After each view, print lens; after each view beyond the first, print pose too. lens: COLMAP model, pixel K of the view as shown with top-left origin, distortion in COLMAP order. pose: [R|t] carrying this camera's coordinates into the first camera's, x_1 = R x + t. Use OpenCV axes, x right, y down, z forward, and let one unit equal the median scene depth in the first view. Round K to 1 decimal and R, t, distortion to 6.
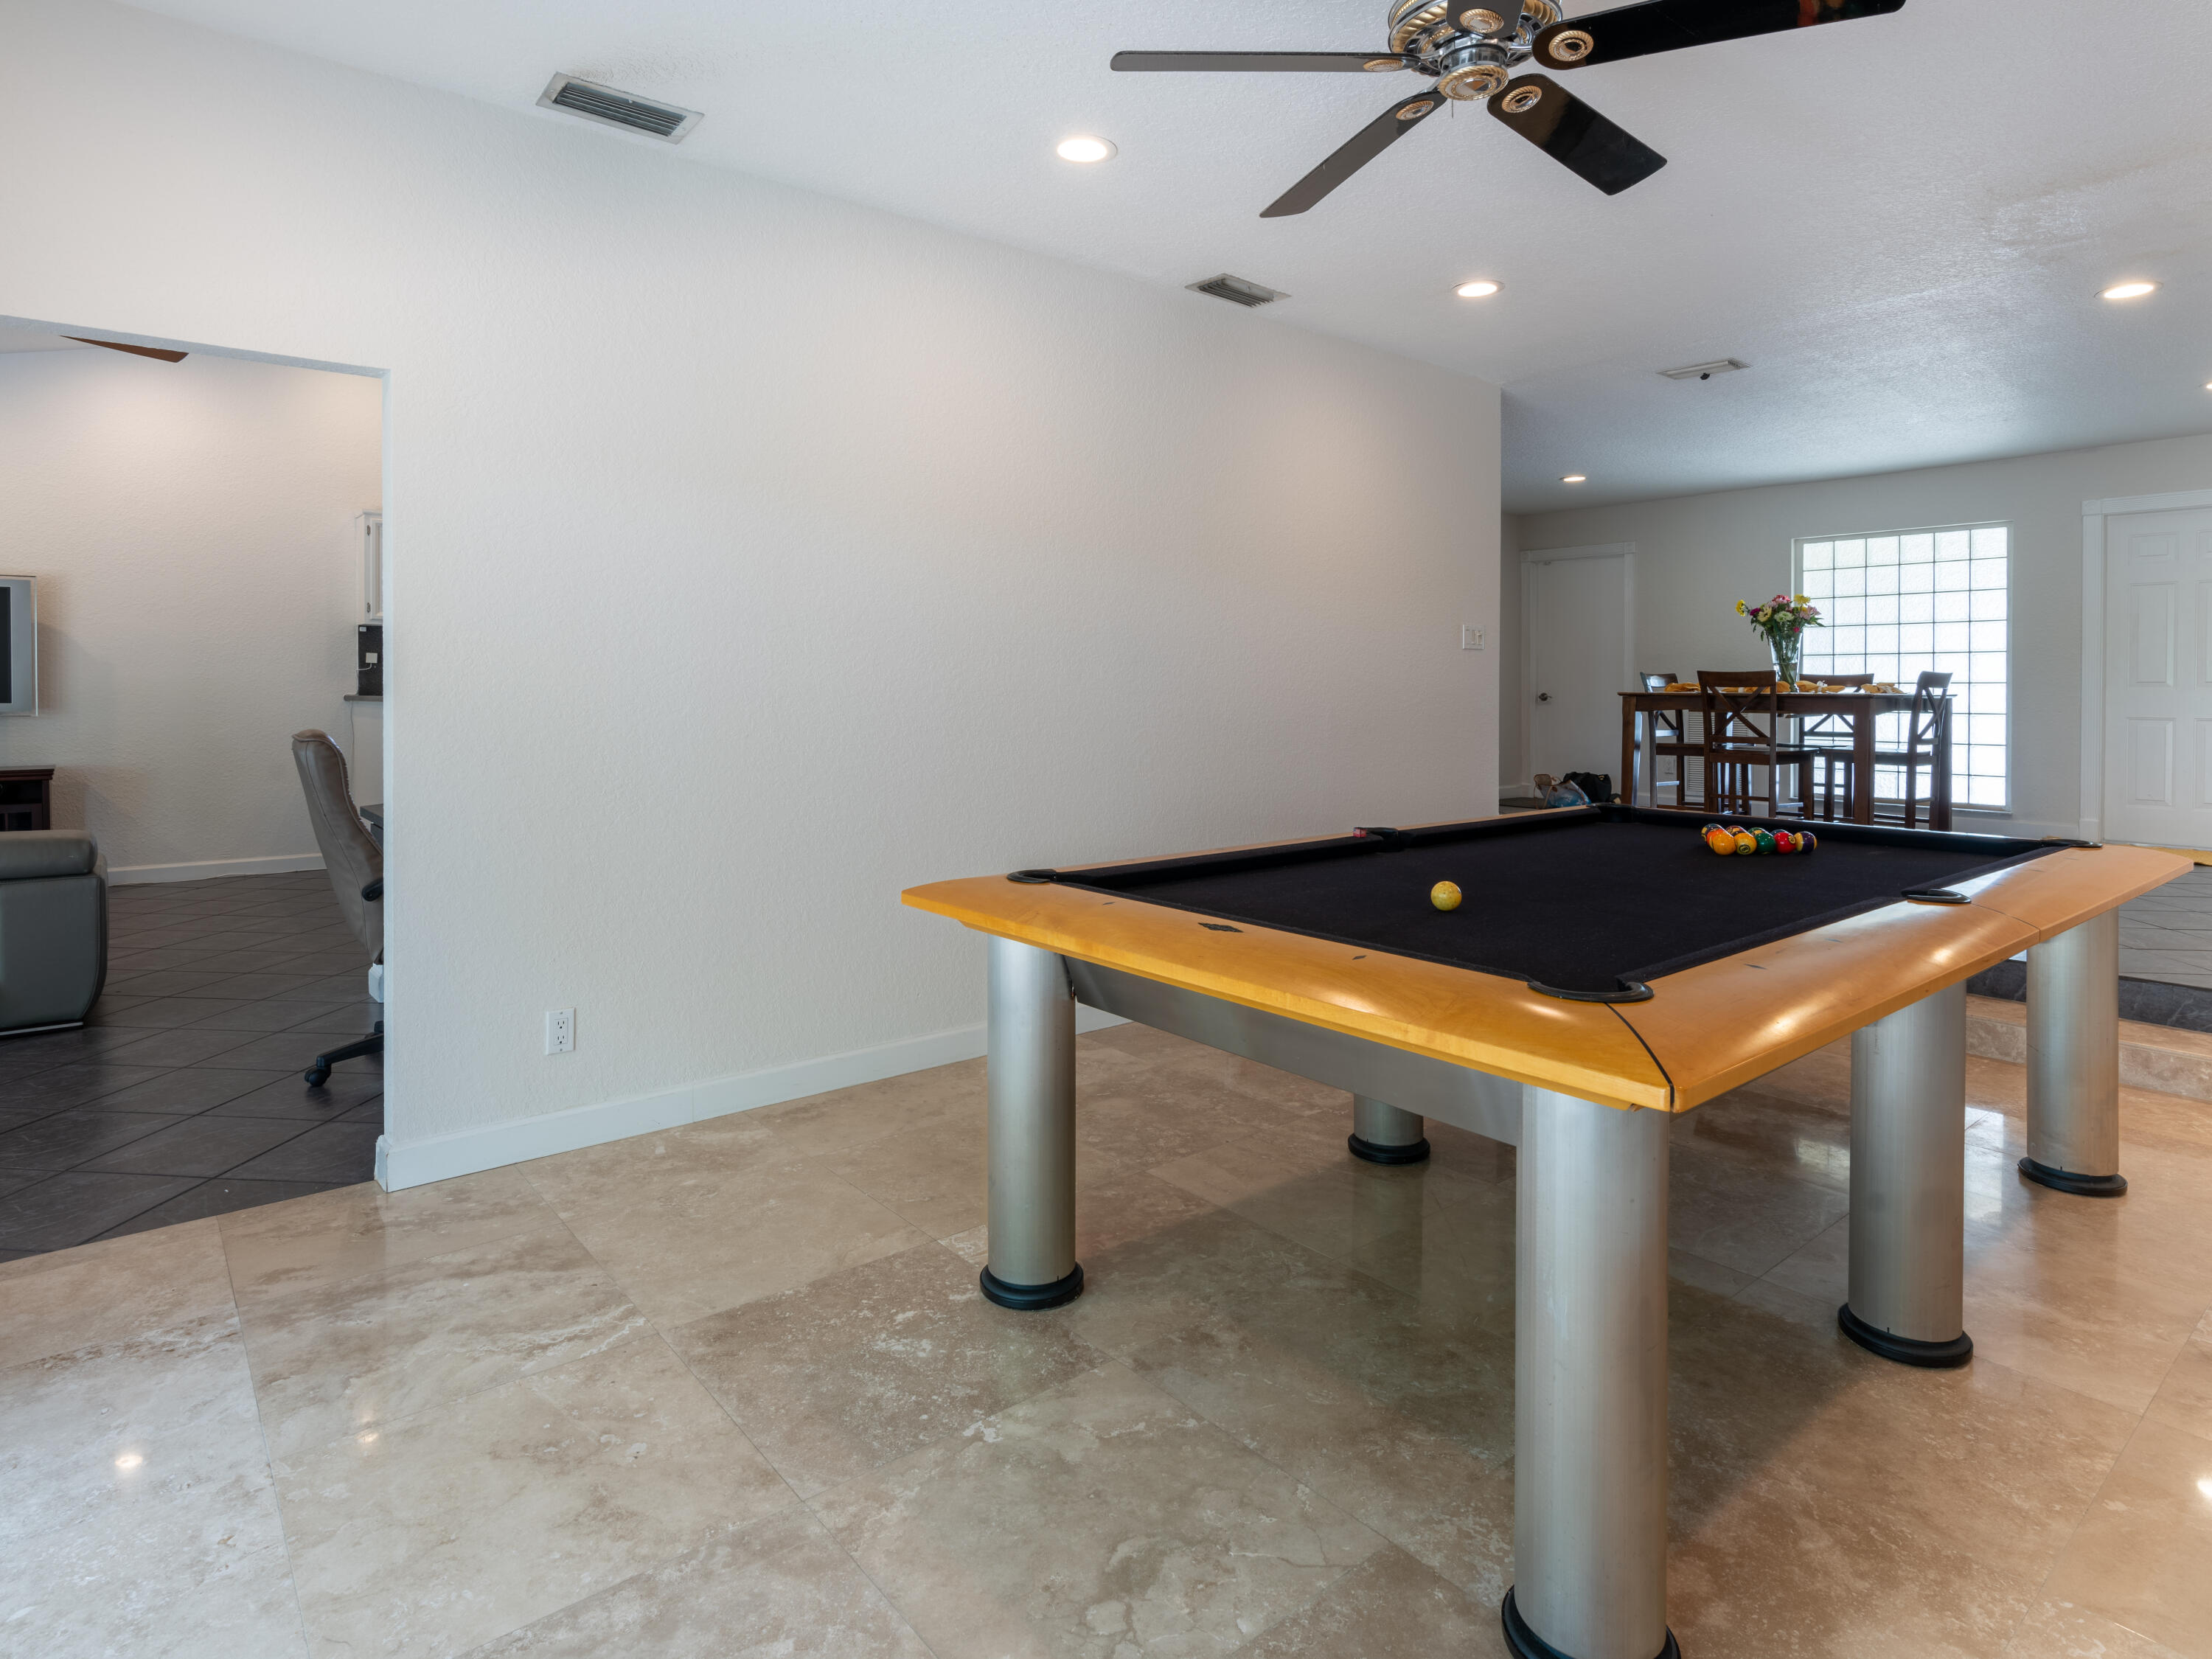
lens RADIAL K [[1188.2, 0, 1097.8], [0, 1188.2, 820.8], [0, 0, 1]] dist [-0.015721, 0.003673]
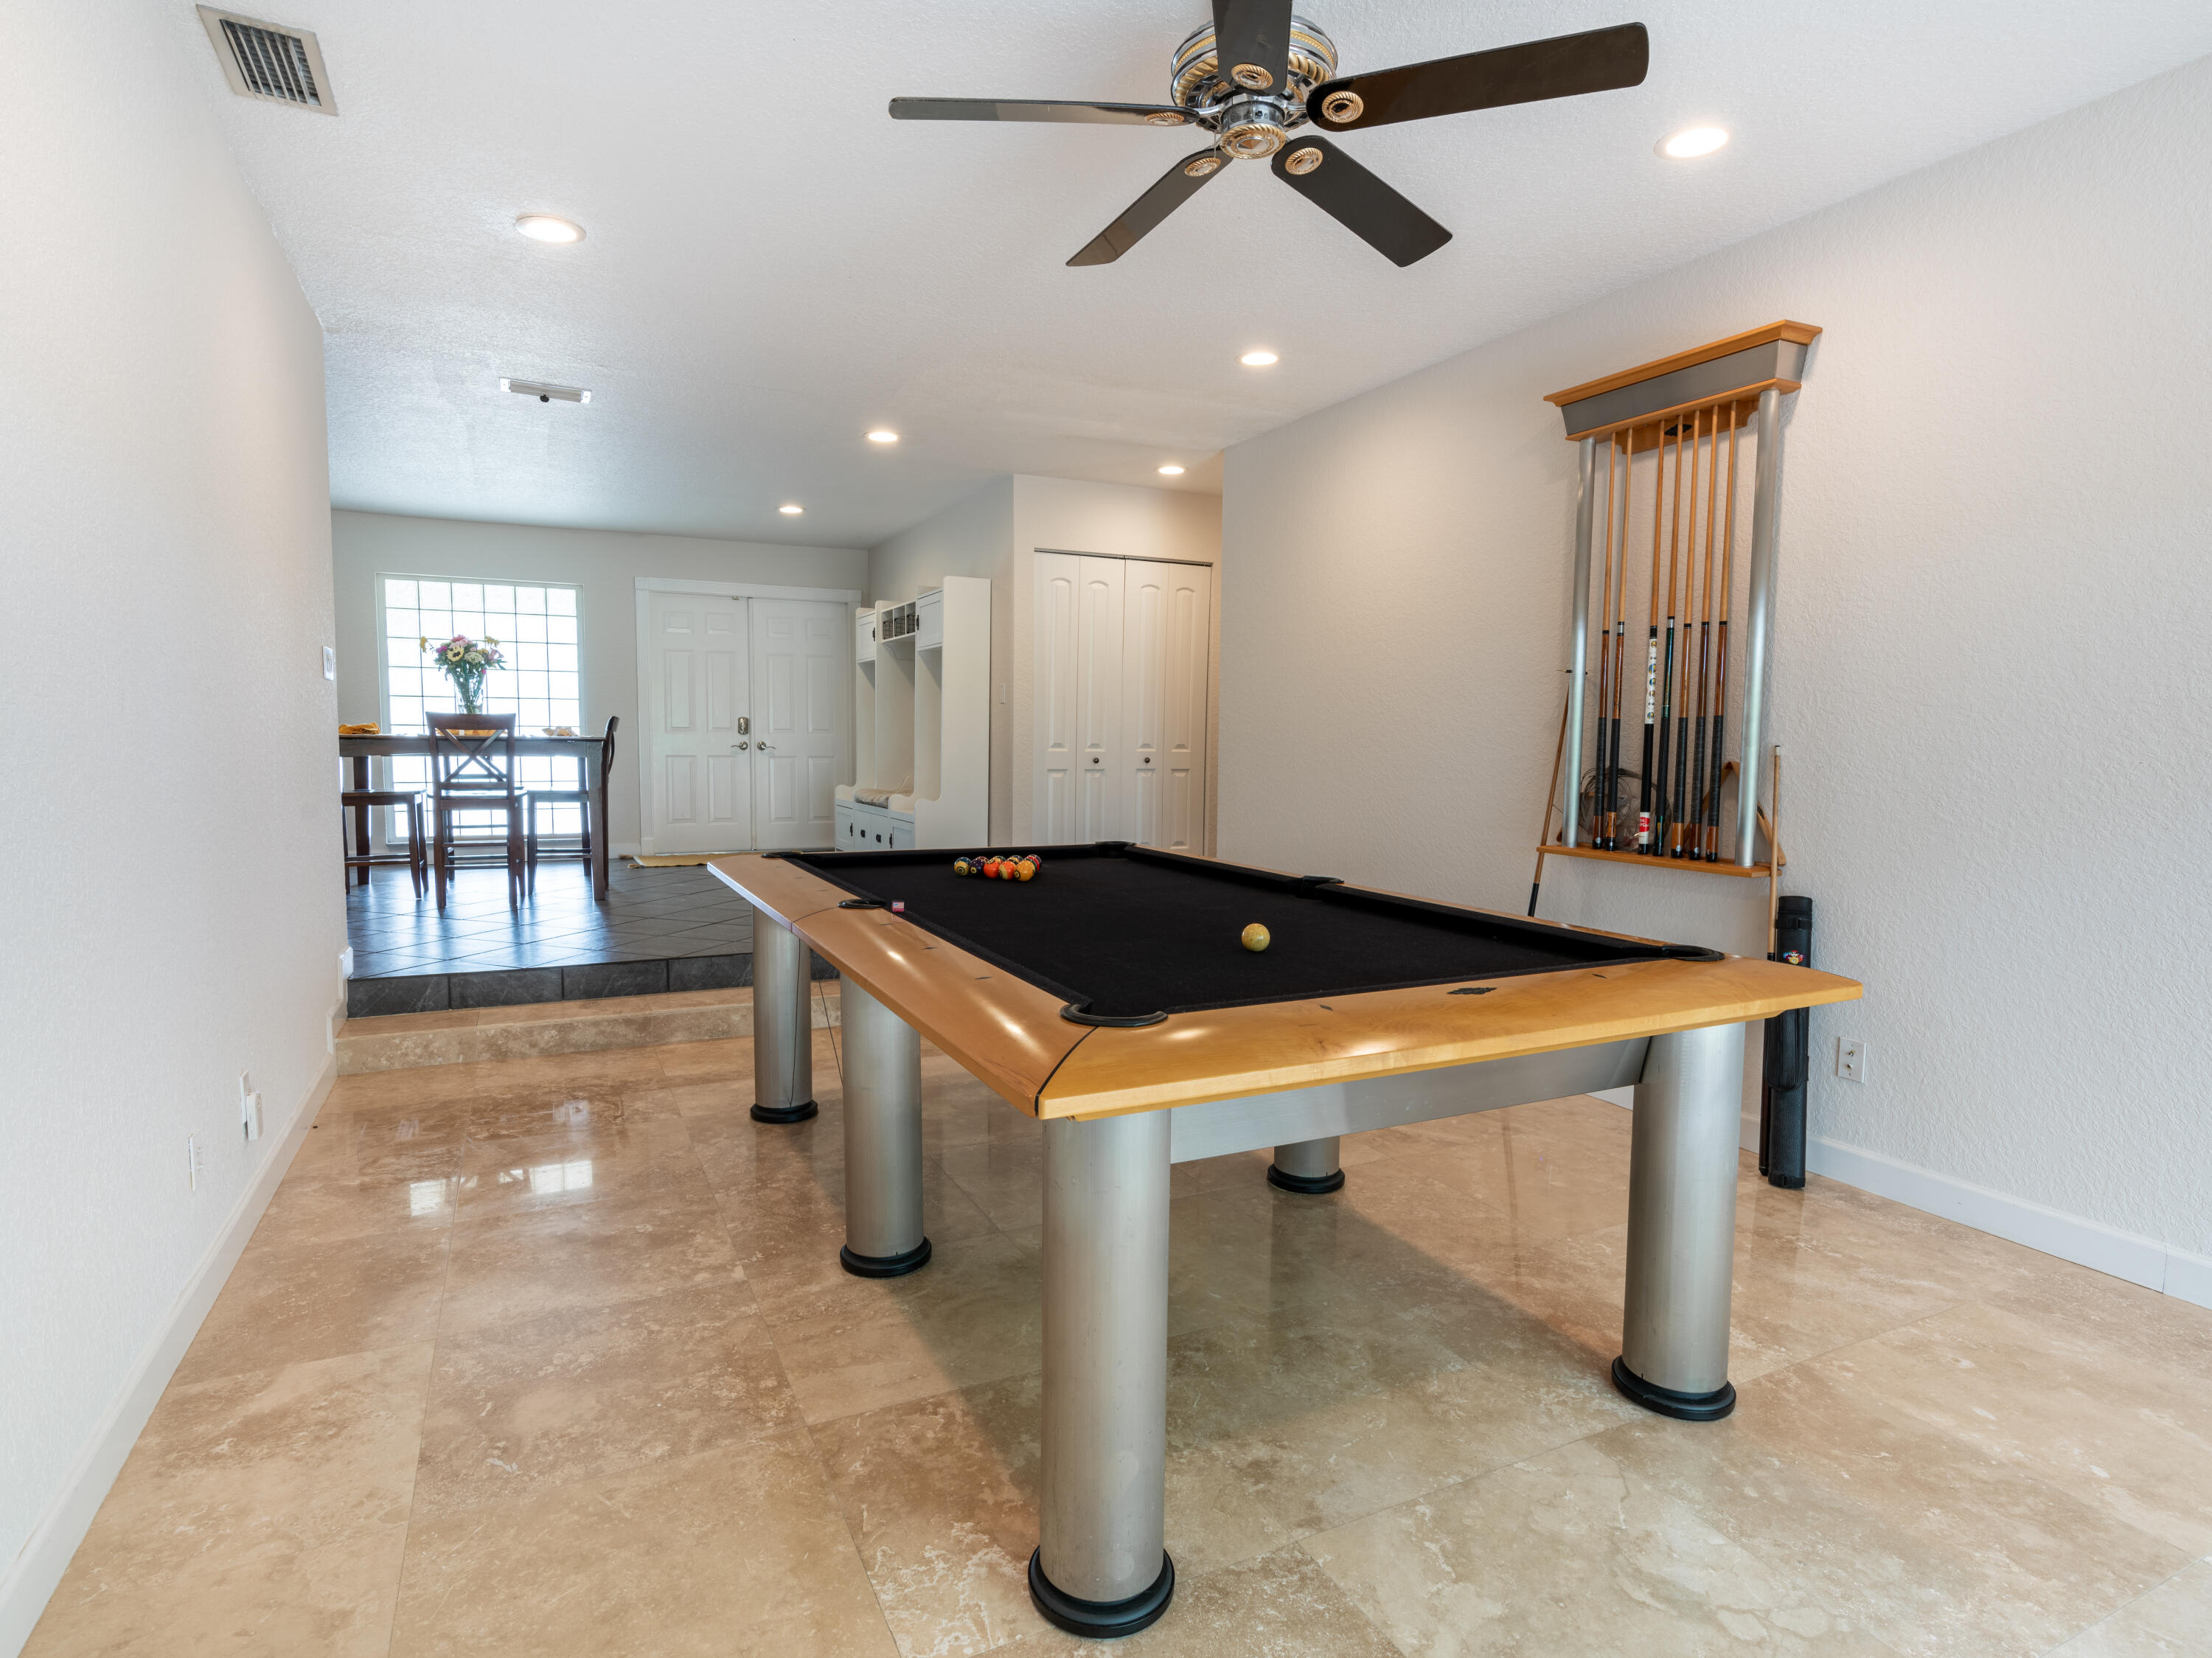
lens RADIAL K [[1188.1, 0, 1093.3], [0, 1188.1, 840.2], [0, 0, 1]] dist [-0.015721, 0.003673]
pose [[0.234594, -0.080791, 0.968730, -0.588876], [0.105159, 0.992801, 0.057333, -0.063061], [-0.966389, 0.088421, 0.241401, 0.694395]]
